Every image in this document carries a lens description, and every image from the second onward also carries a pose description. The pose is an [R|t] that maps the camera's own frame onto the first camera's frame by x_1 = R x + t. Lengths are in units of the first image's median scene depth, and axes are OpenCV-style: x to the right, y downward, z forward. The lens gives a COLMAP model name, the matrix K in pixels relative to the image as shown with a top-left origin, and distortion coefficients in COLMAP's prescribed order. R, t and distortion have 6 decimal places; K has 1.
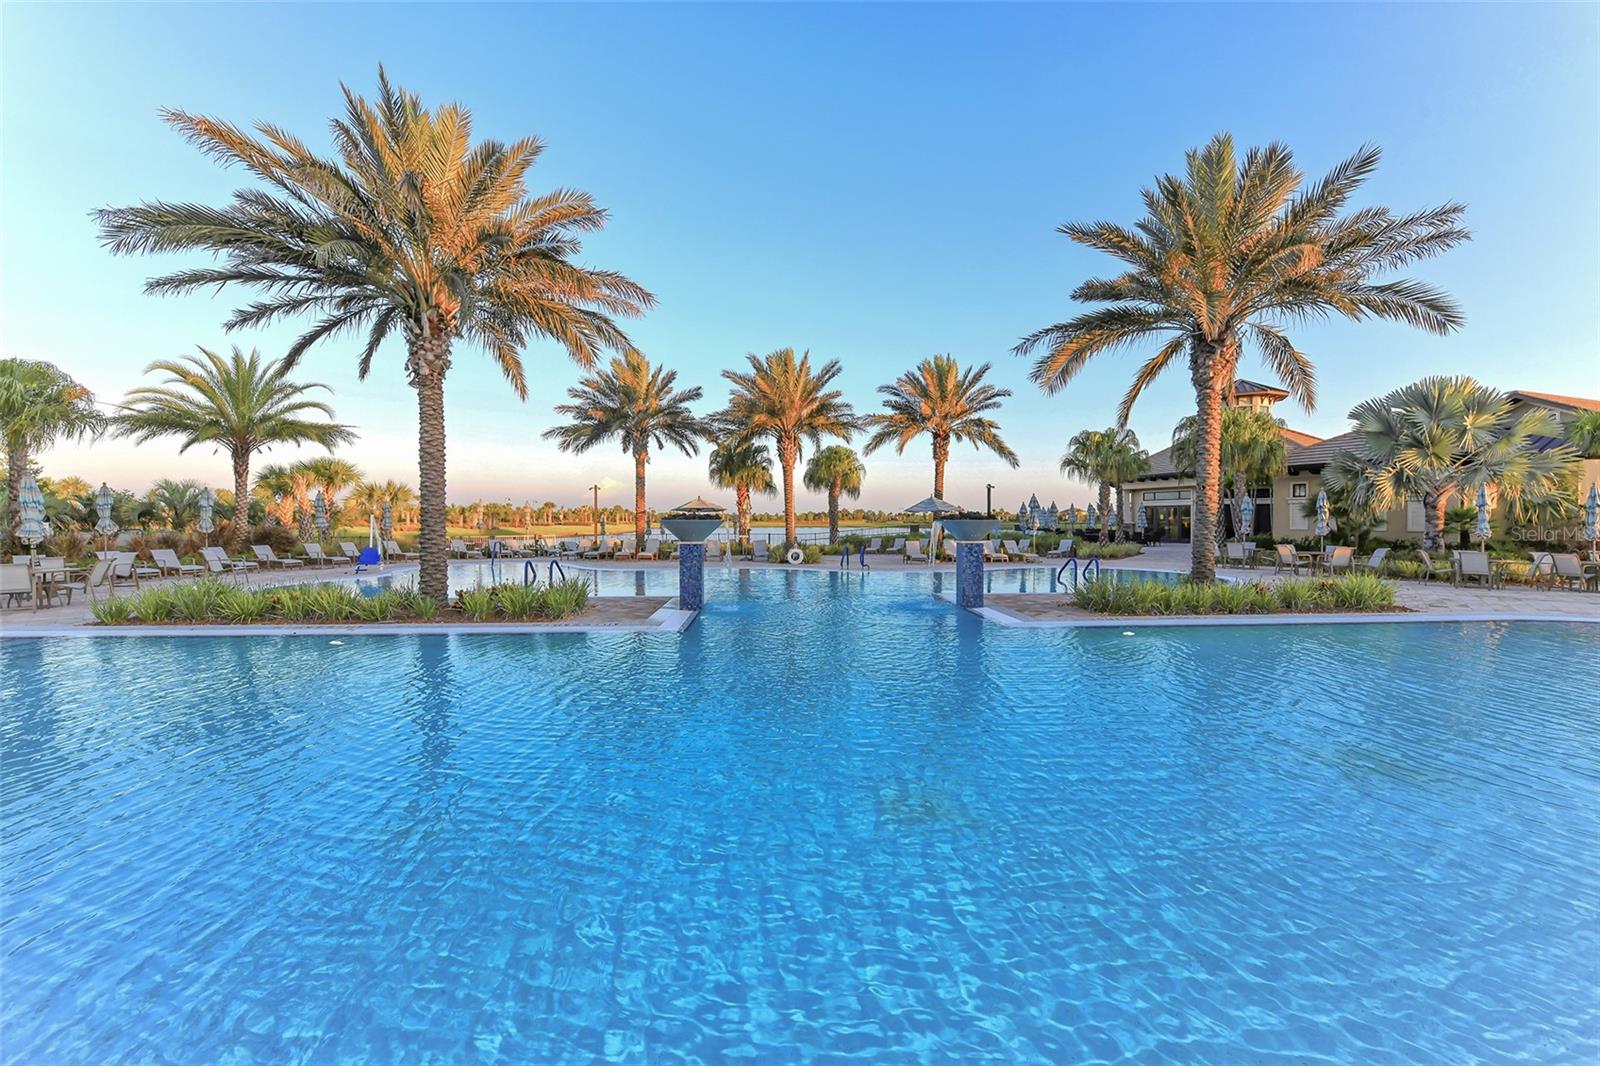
lens RADIAL K [[617.3, 0, 800.0], [0, 617.3, 533.0], [0, 0, 1]] dist [-0.000401, -0.000020]
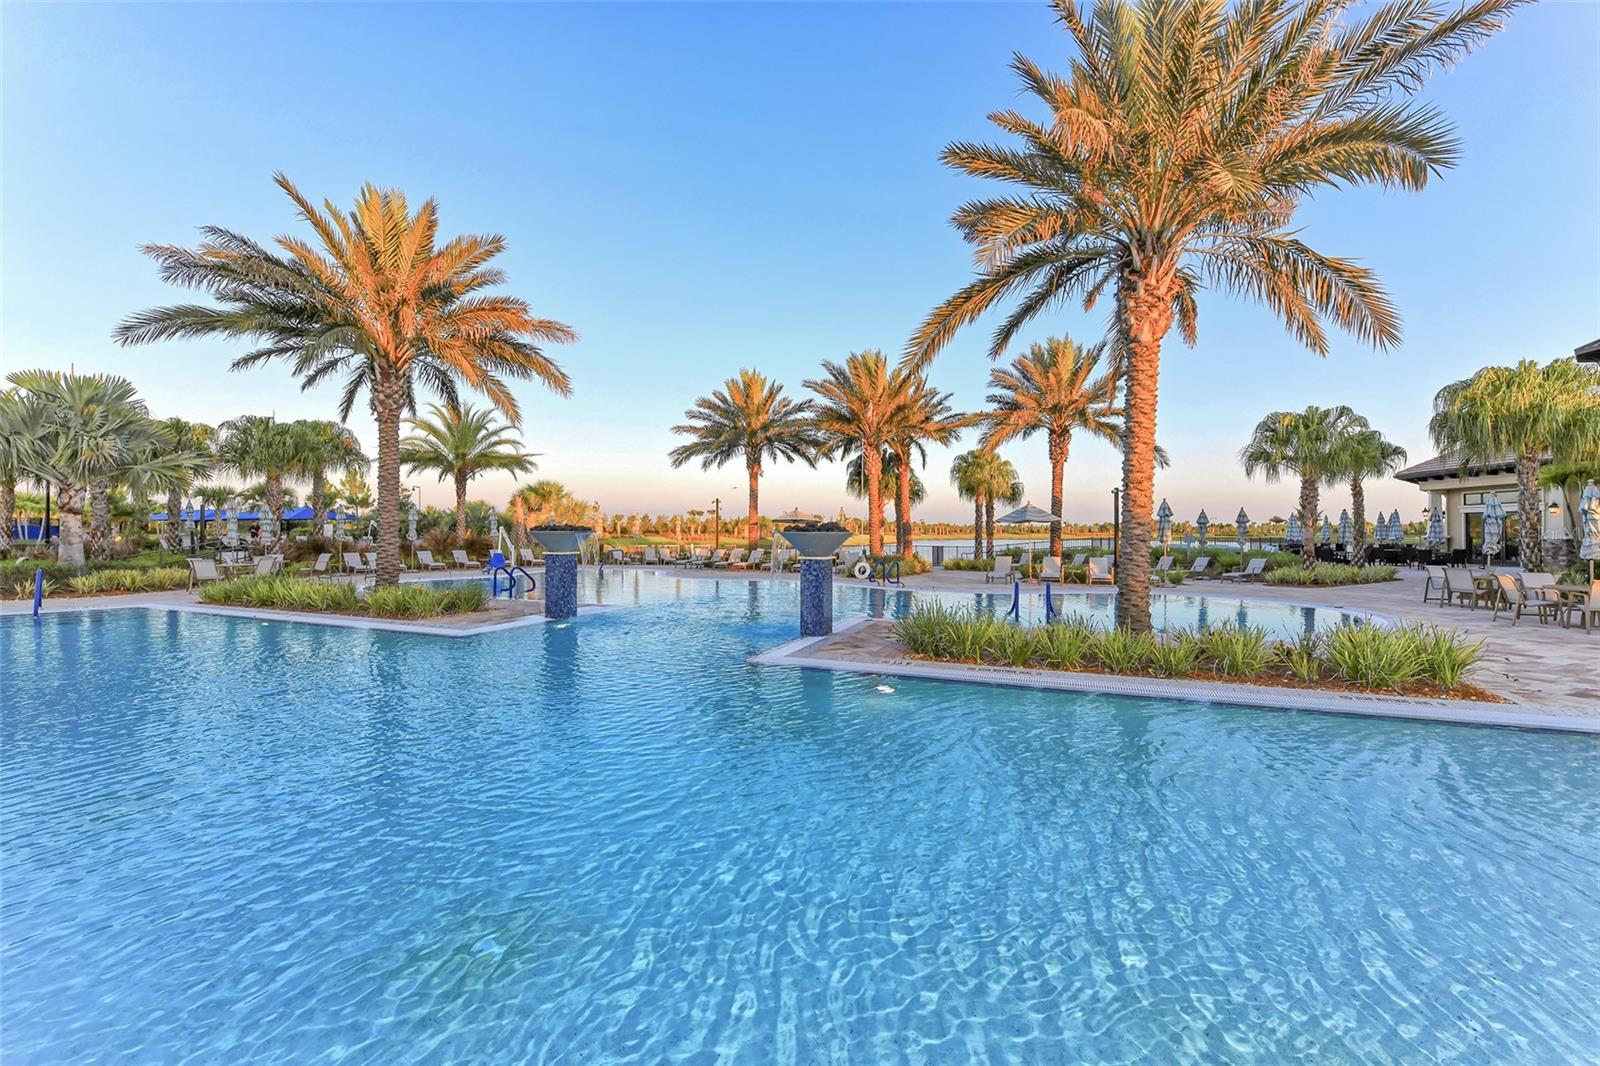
lens RADIAL K [[617.3, 0, 800.0], [0, 617.3, 533.0], [0, 0, 1]] dist [-0.000401, -0.000020]
pose [[0.906791, 0.002987, -0.421570, 0.254394], [-0.010657, 0.999818, -0.015838, -0.002556], [0.421446, 0.018854, 0.906658, 0.093864]]
